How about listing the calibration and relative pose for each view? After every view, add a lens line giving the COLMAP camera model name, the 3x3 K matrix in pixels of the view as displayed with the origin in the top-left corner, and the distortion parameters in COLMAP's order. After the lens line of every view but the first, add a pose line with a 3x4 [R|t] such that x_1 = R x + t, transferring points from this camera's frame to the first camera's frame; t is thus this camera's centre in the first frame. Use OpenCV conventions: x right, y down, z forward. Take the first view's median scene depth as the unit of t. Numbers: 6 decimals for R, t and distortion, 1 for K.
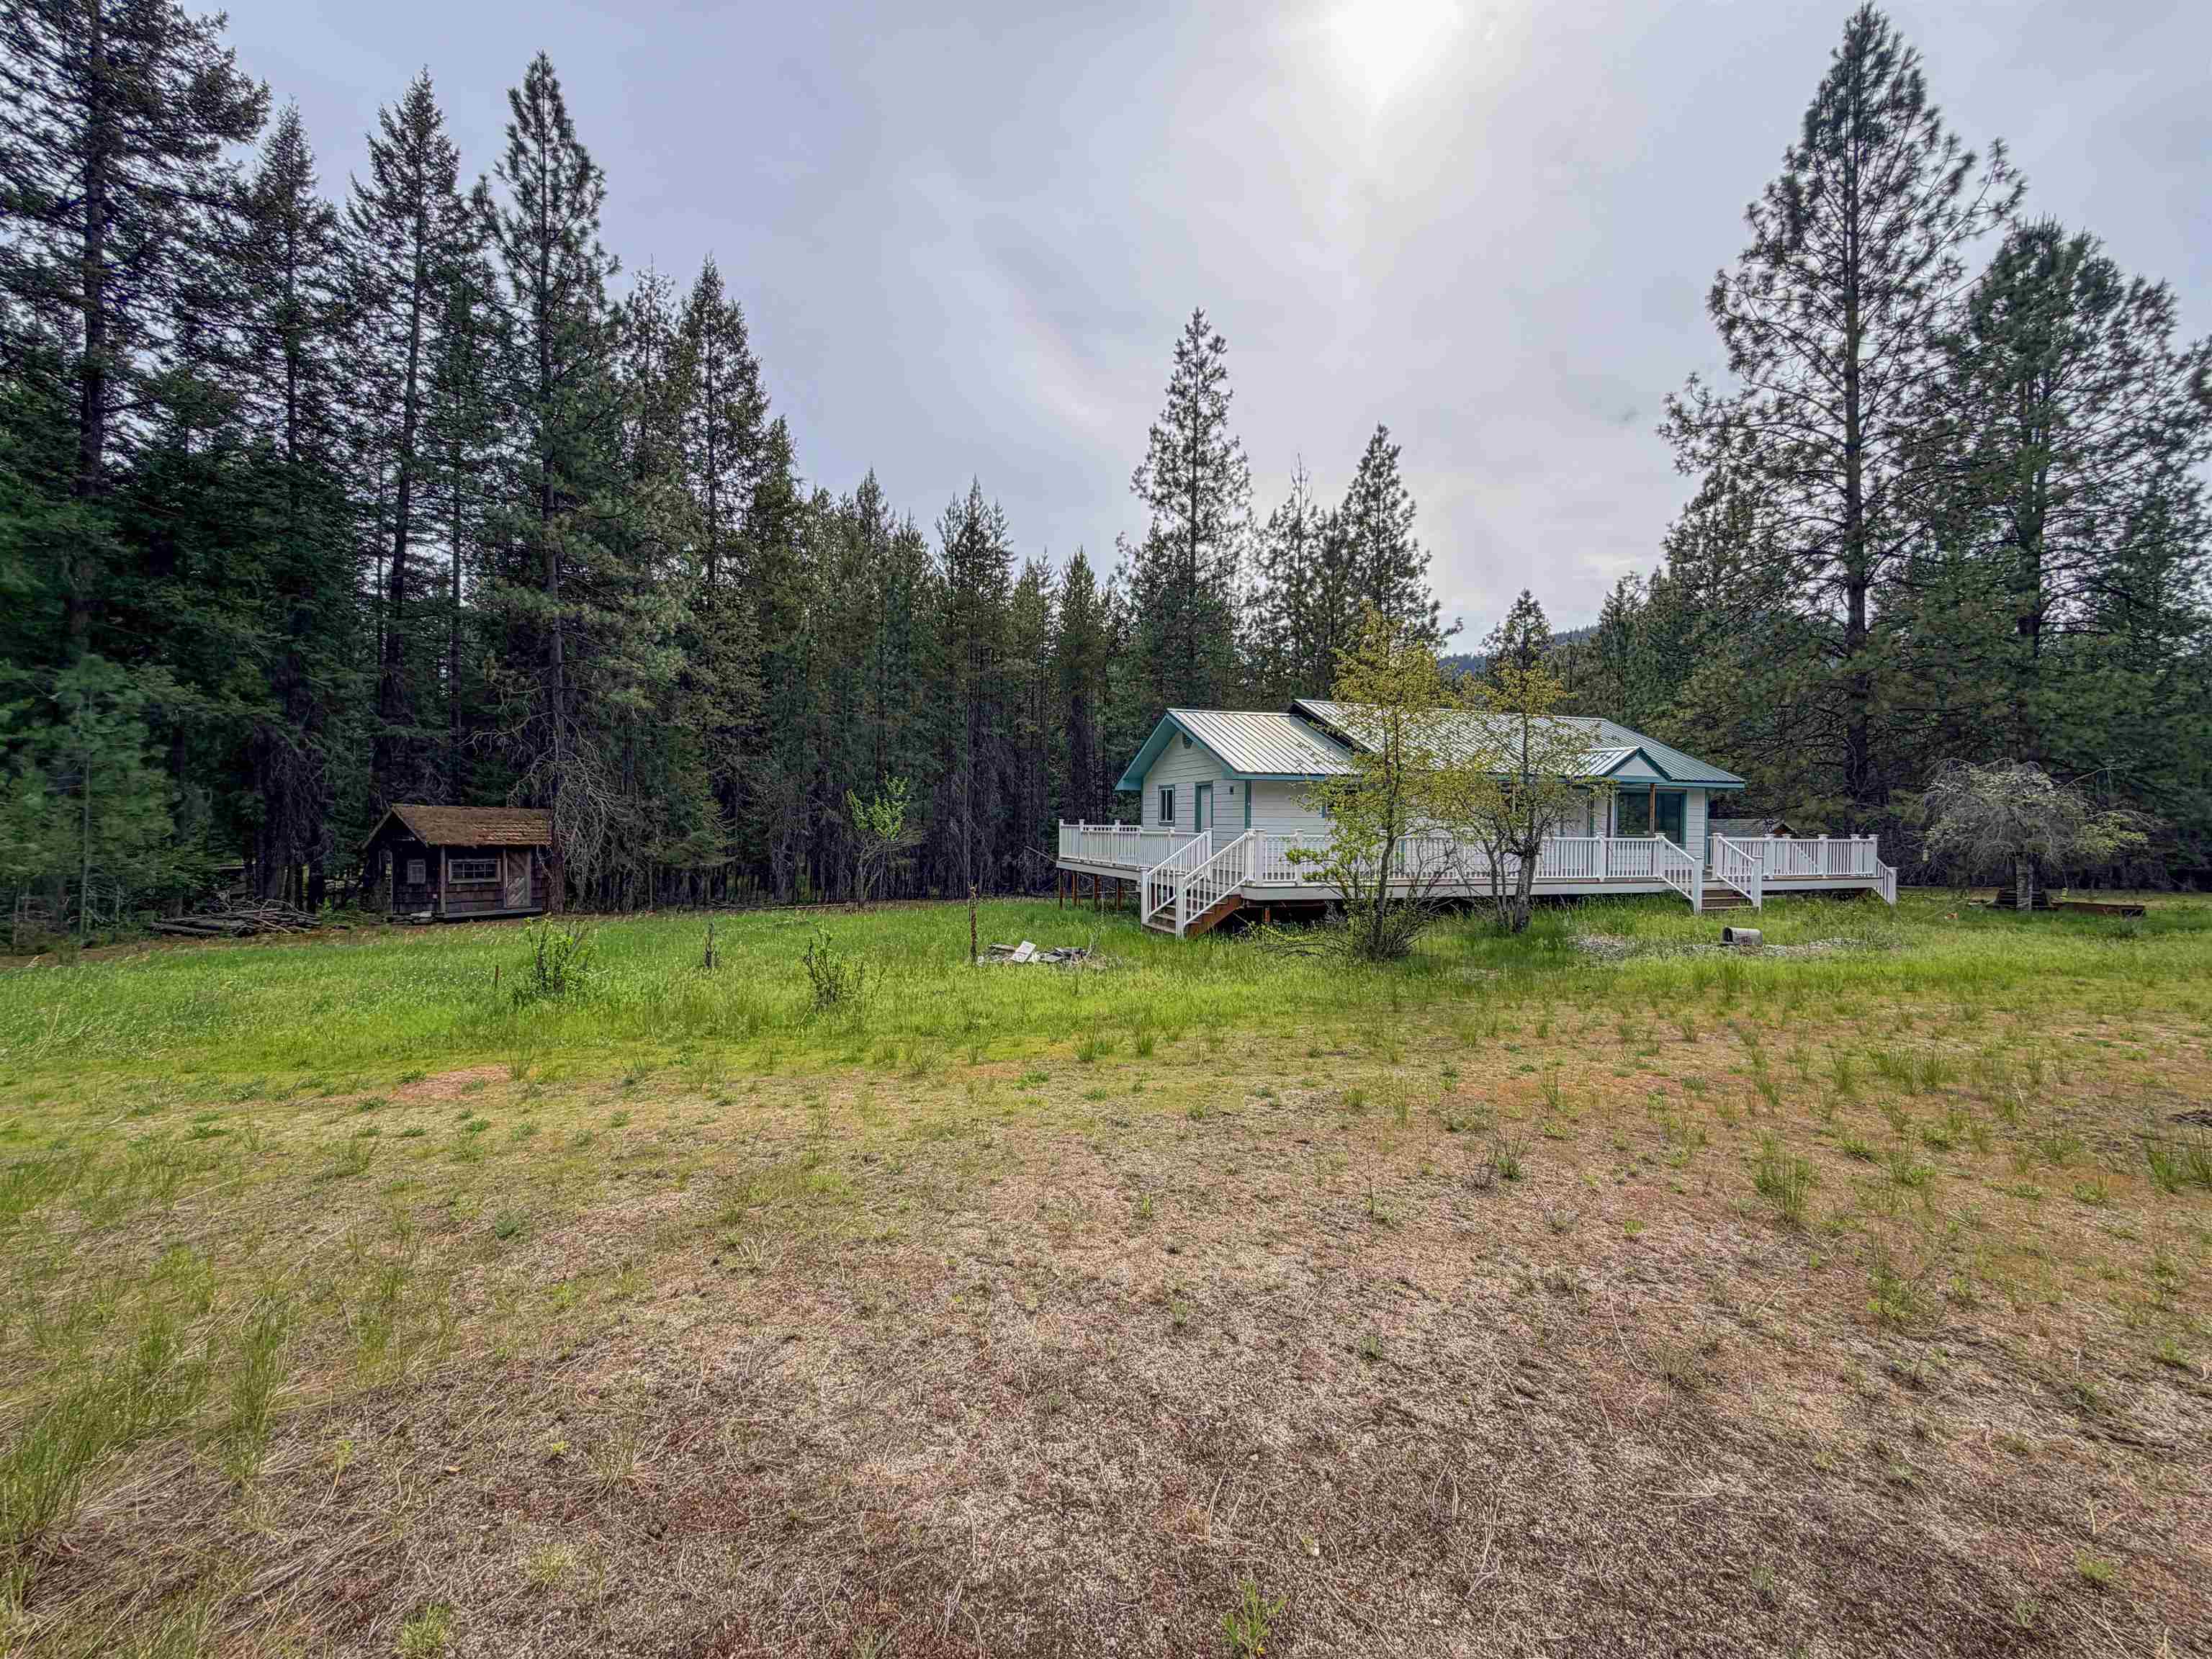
lens RADIAL K [[881.6, 0, 1106.0], [0, 881.6, 829.5], [0, 0, 1]] dist [0.000432, 0.000142]
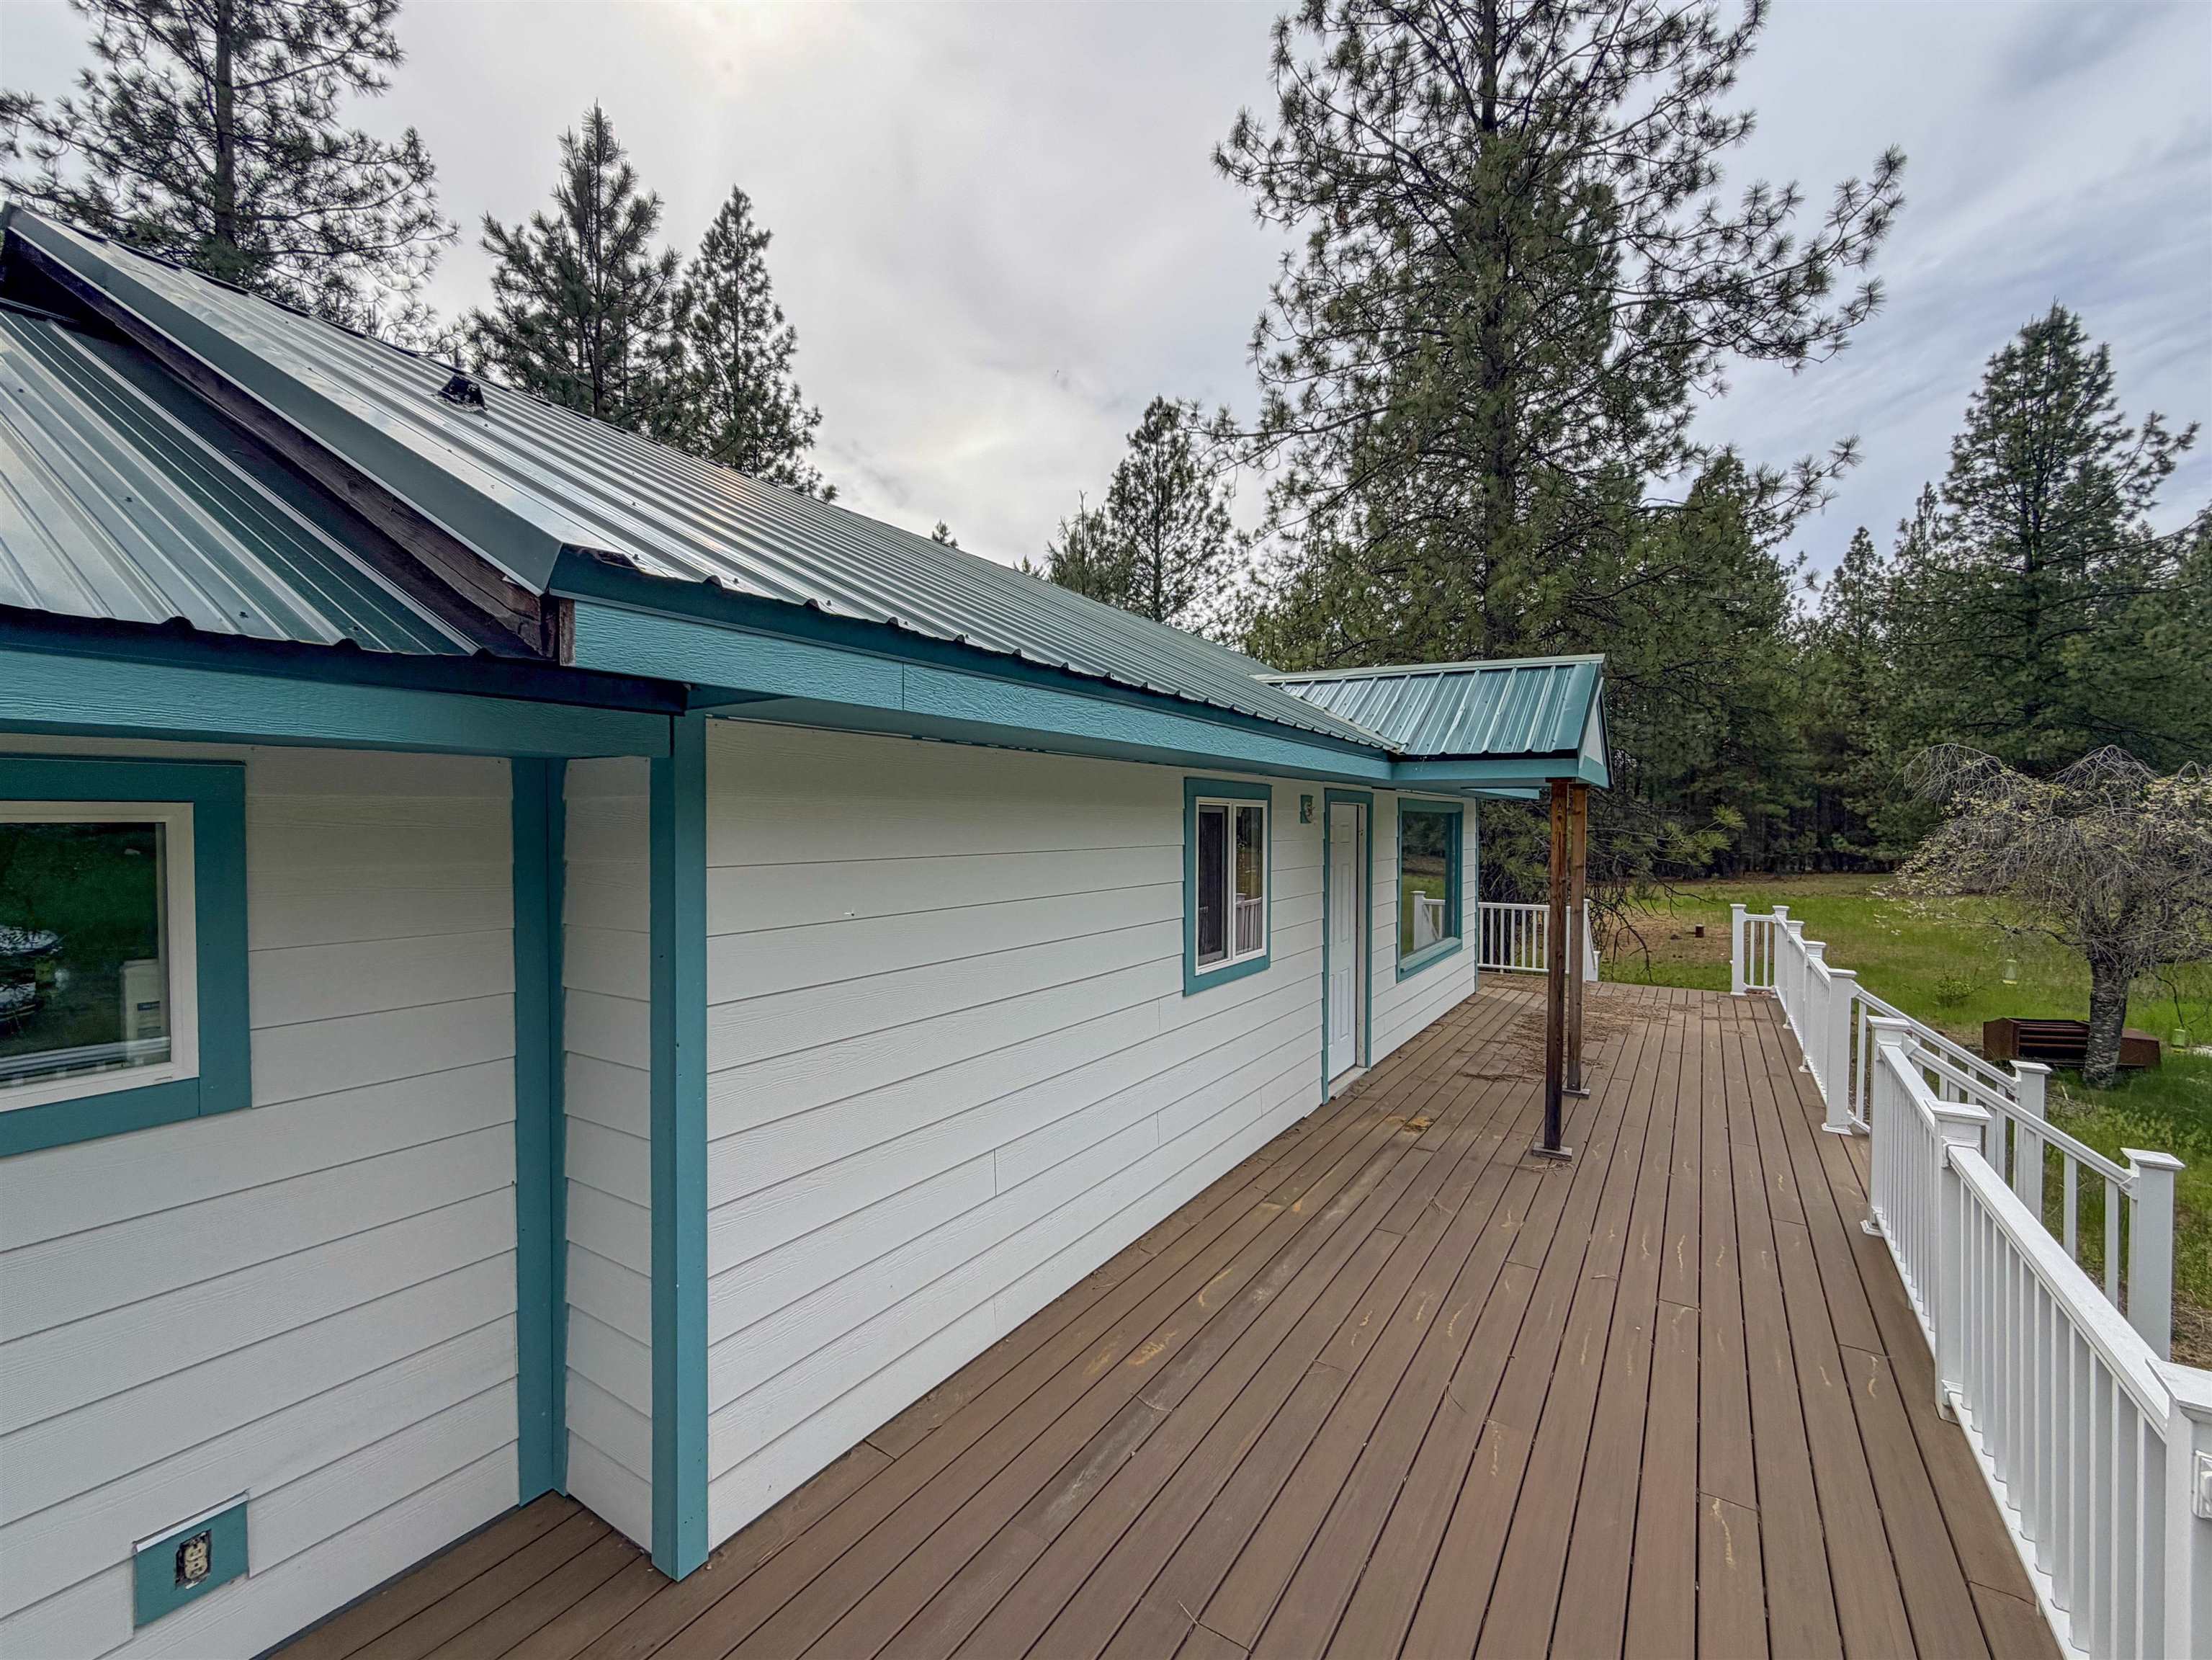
lens RADIAL K [[924.2, 0, 1106.0], [0, 924.2, 830.0], [0, 0, 1]] dist [-0.007890, -0.000369]
pose [[0.795058, -0.016214, 0.606316, 0.126508], [0.010582, 0.999861, 0.012862, -0.018003], [-0.606441, -0.003810, 0.795120, 0.352373]]
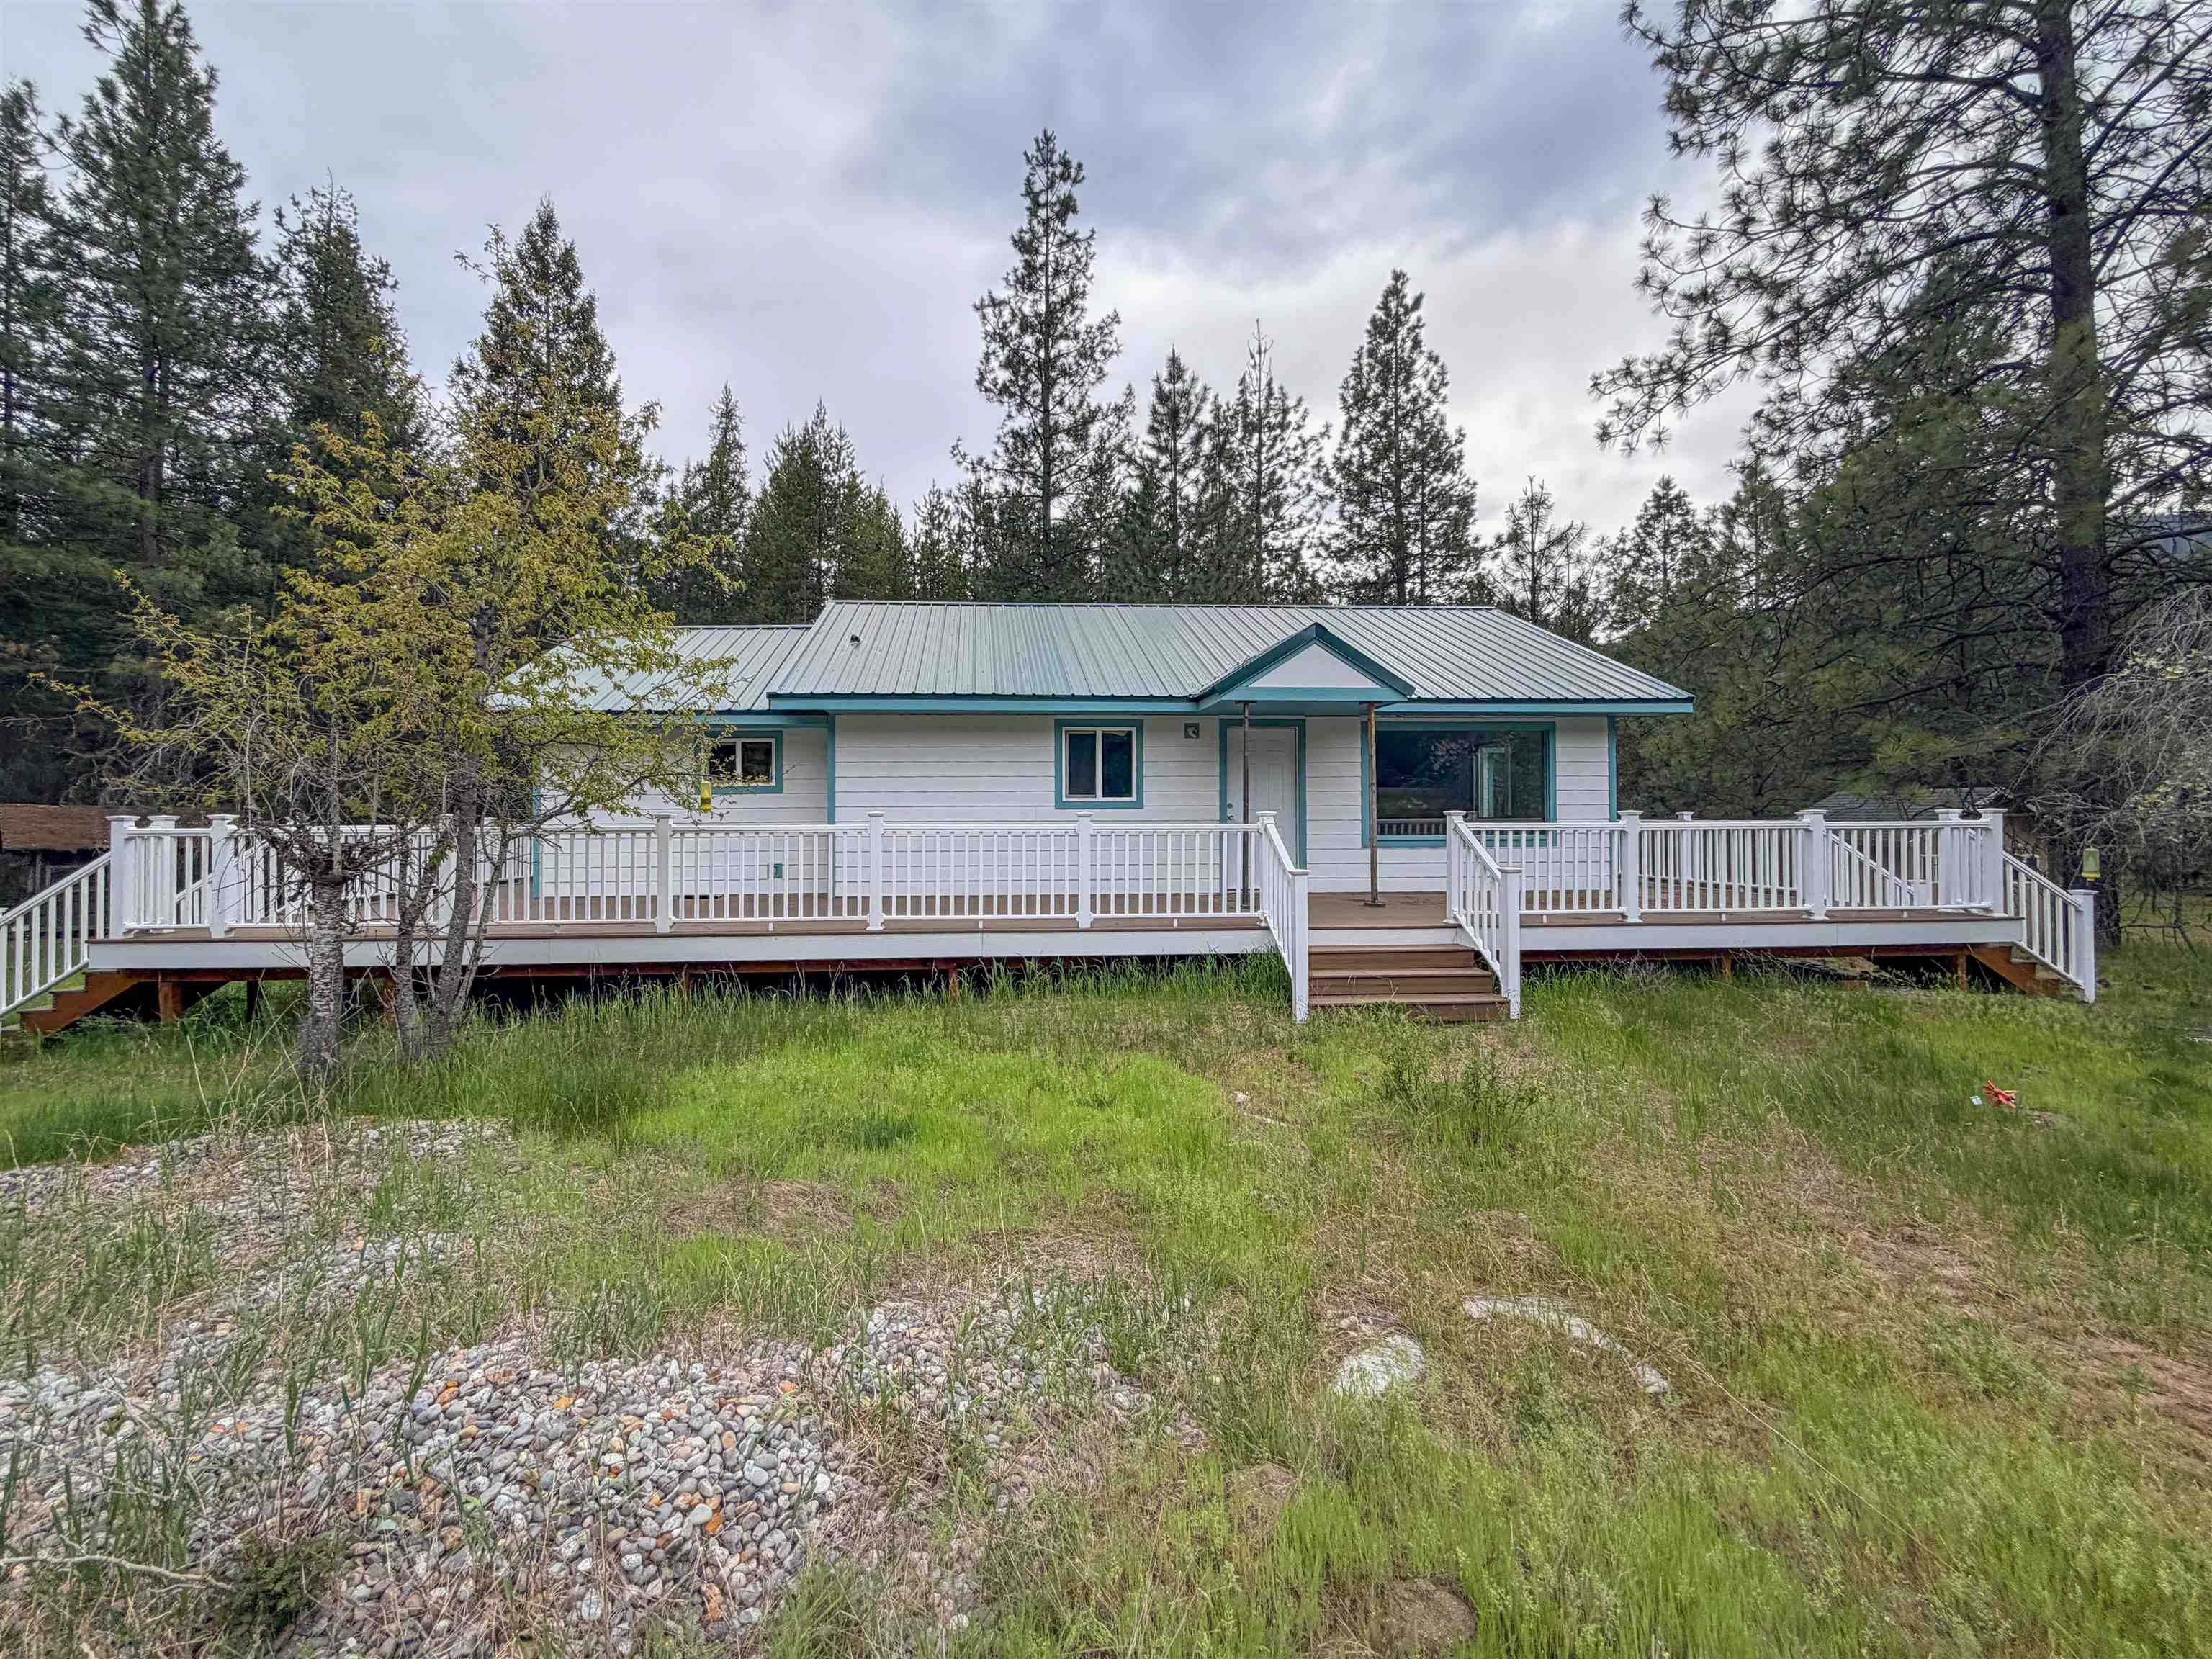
lens RADIAL K [[886.5, 0, 1054.3], [0, 886.5, 814.3], [0, 0, 1]] dist [0.005063, 0.000307]
pose [[0.962237, -0.015710, -0.271758, 0.243952], [0.013819, 0.999865, -0.008869, 0.002563], [0.271860, 0.004779, 0.962325, 0.214455]]
